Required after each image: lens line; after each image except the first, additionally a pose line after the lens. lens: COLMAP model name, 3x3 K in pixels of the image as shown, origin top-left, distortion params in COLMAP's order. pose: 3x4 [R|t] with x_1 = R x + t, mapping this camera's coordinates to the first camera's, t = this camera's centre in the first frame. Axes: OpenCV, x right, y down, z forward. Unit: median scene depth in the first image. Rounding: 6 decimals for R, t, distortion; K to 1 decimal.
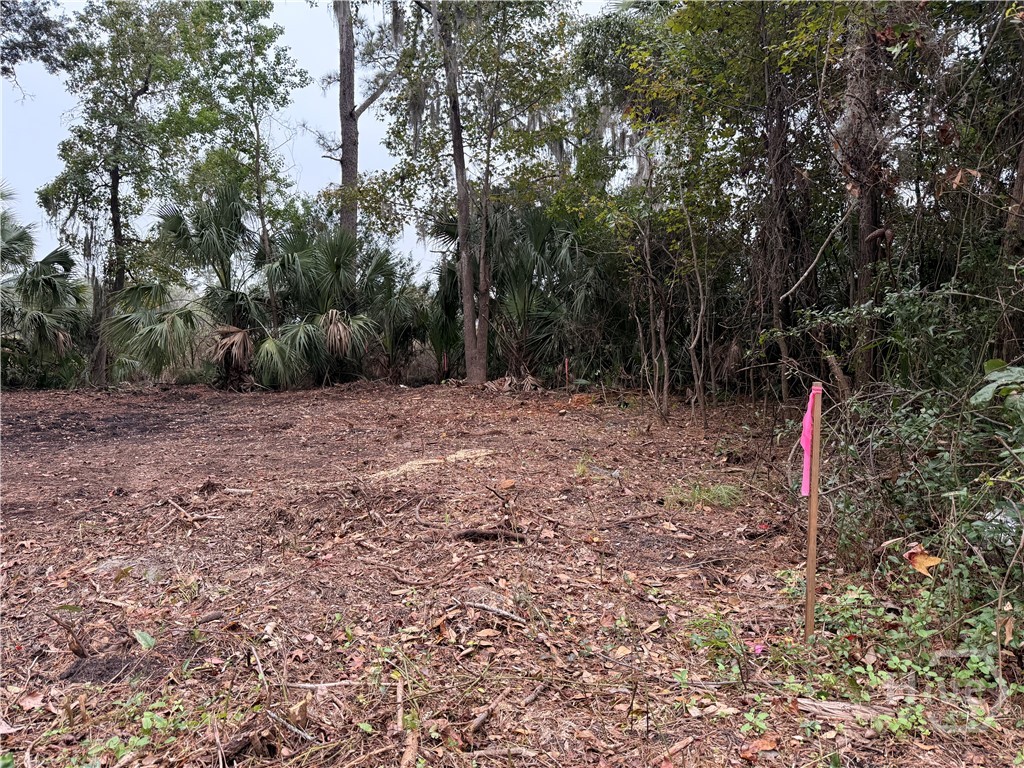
lens RADIAL K [[717.7, 0, 497.4], [0, 717.7, 376.5], [0, 0, 1]] dist [0.057693, -0.058462]
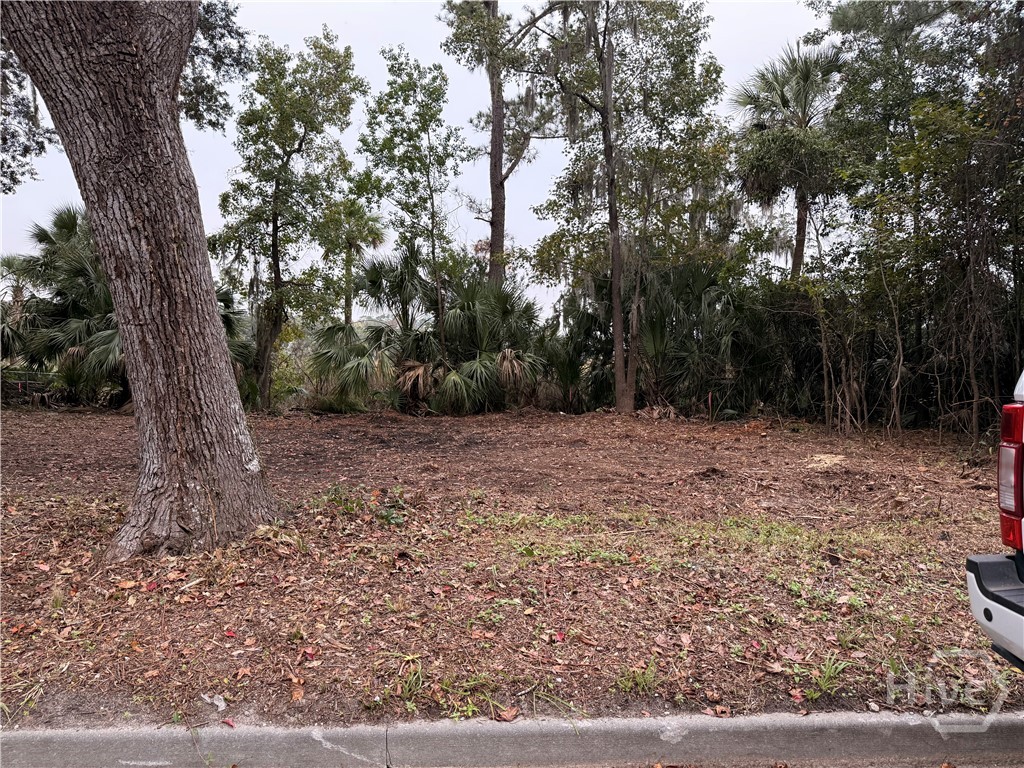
lens RADIAL K [[716.3, 0, 508.4], [0, 716.3, 400.4], [0, 0, 1]] dist [0.062216, -0.103578]
pose [[0.997374, 0.013814, 0.071094, -0.282815], [-0.013213, 0.999873, -0.008910, 0.003353], [-0.071208, 0.007947, 0.997430, -0.182222]]
